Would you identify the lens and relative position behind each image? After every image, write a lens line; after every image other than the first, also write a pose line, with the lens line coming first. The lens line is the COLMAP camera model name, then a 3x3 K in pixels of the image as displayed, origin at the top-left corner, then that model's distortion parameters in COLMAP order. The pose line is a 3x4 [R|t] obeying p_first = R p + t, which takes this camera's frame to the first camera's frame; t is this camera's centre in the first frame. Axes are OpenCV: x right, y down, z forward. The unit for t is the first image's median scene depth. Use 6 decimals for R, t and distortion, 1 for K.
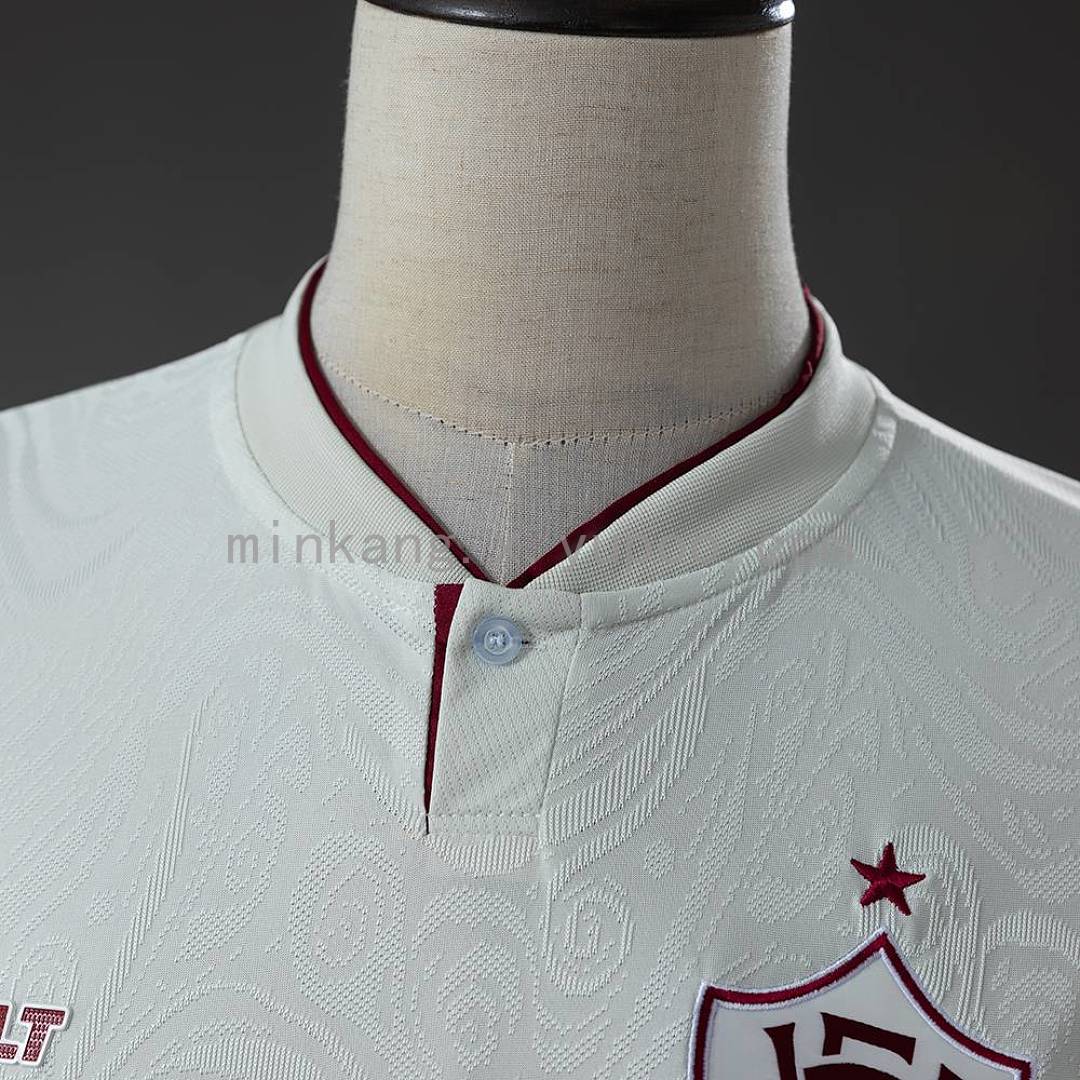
lens RADIAL K [[1858.0, 0, 534.8], [0, 1858.0, 544.5], [0, 0, 1]] dist [-0.052517, 0.000000]
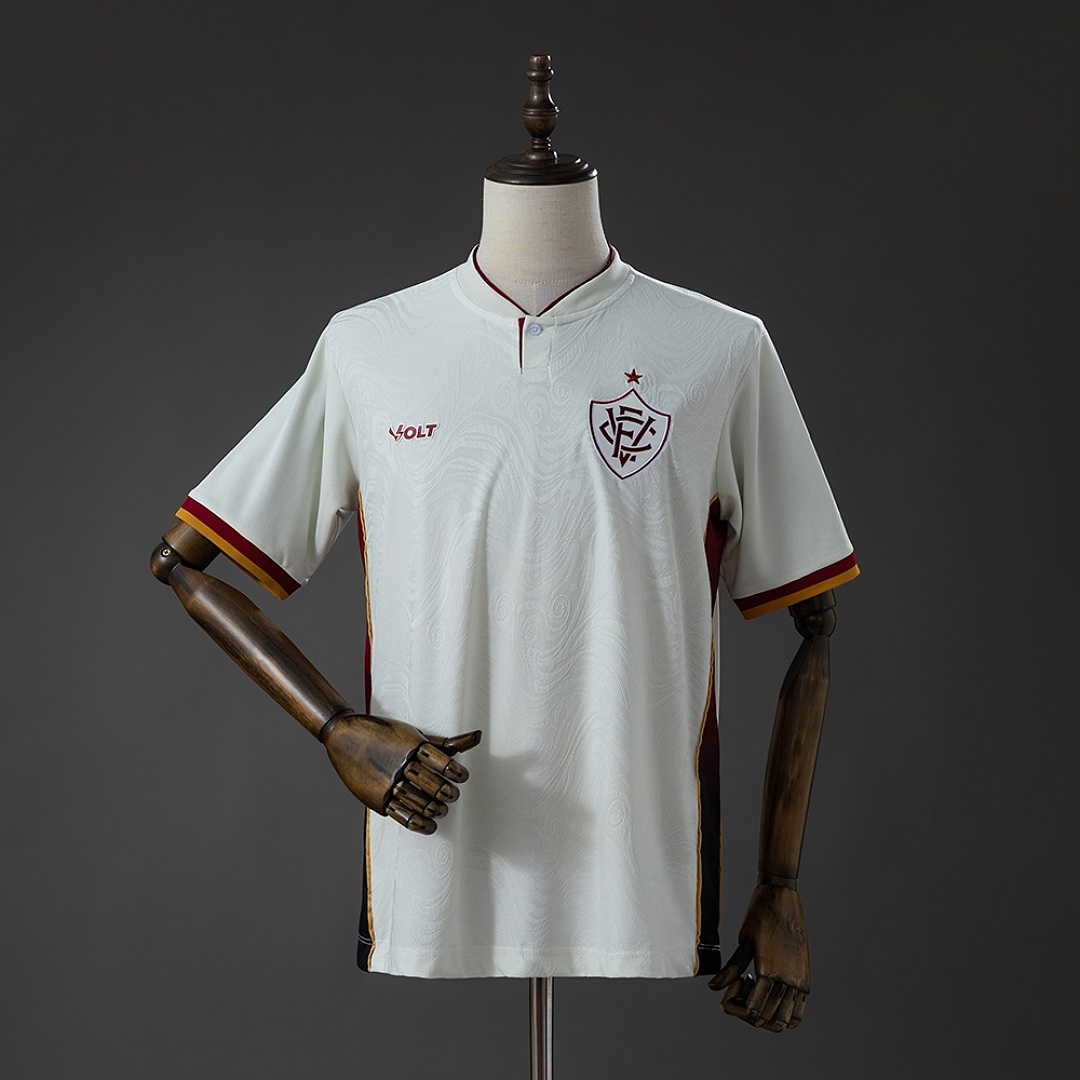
lens RADIAL K [[2770.4, 0, 539.9], [0, 2770.4, 540.1], [0, 0, 1]] dist [-1.018700, 0.000000]
pose [[0.996628, -0.079560, 0.020051, -0.171652], [0.080915, 0.993536, -0.079621, 1.021298], [-0.013587, 0.080975, 0.996624, -5.128805]]
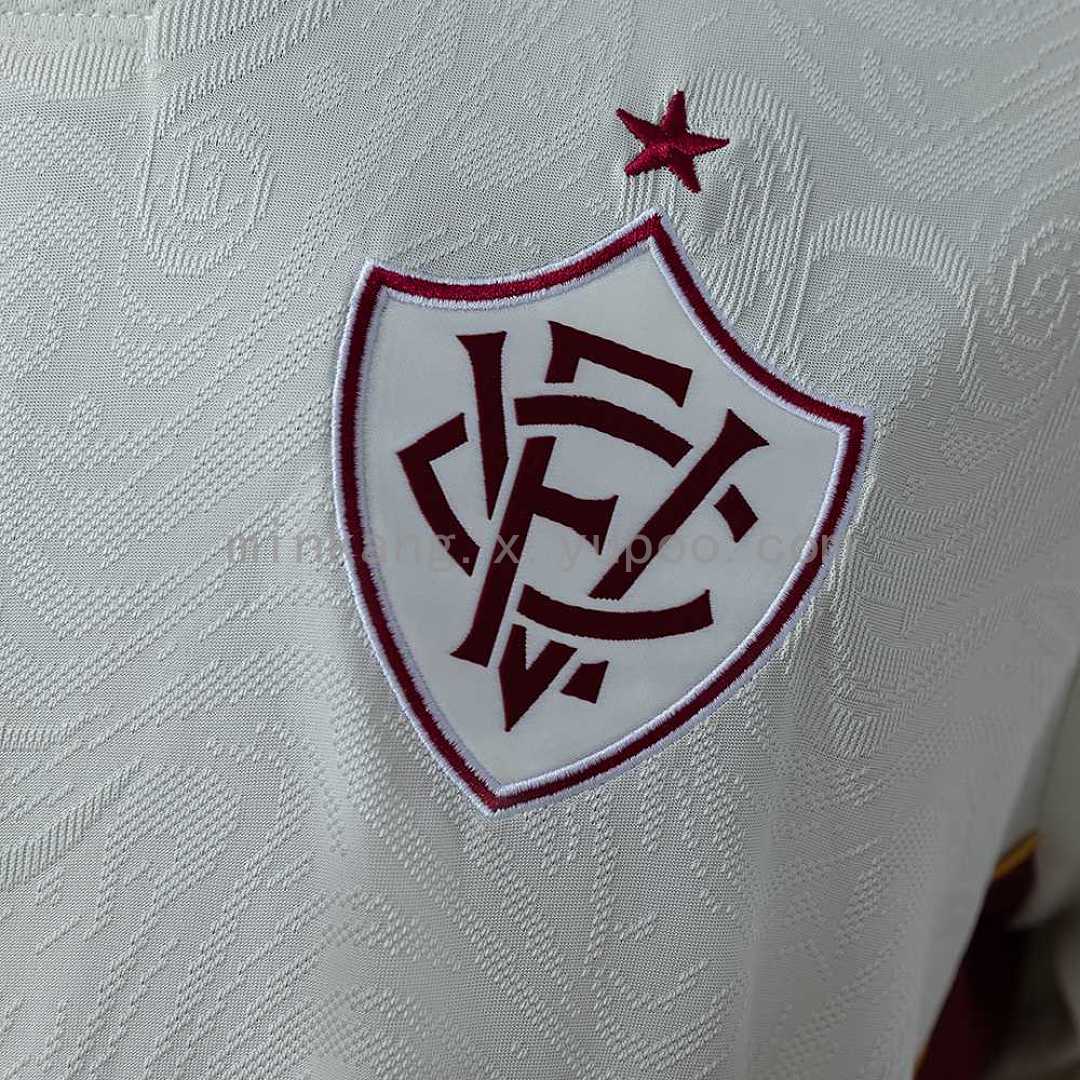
lens RADIAL K [[1858.0, 0, 541.5], [0, 1858.0, 536.2], [0, 0, 1]] dist [-0.052517, 0.000000]
pose [[0.998018, 0.050840, -0.037075, 0.176988], [-0.045982, 0.991485, 0.121833, 0.243419], [0.042953, -0.119887, 0.991858, 0.324996]]
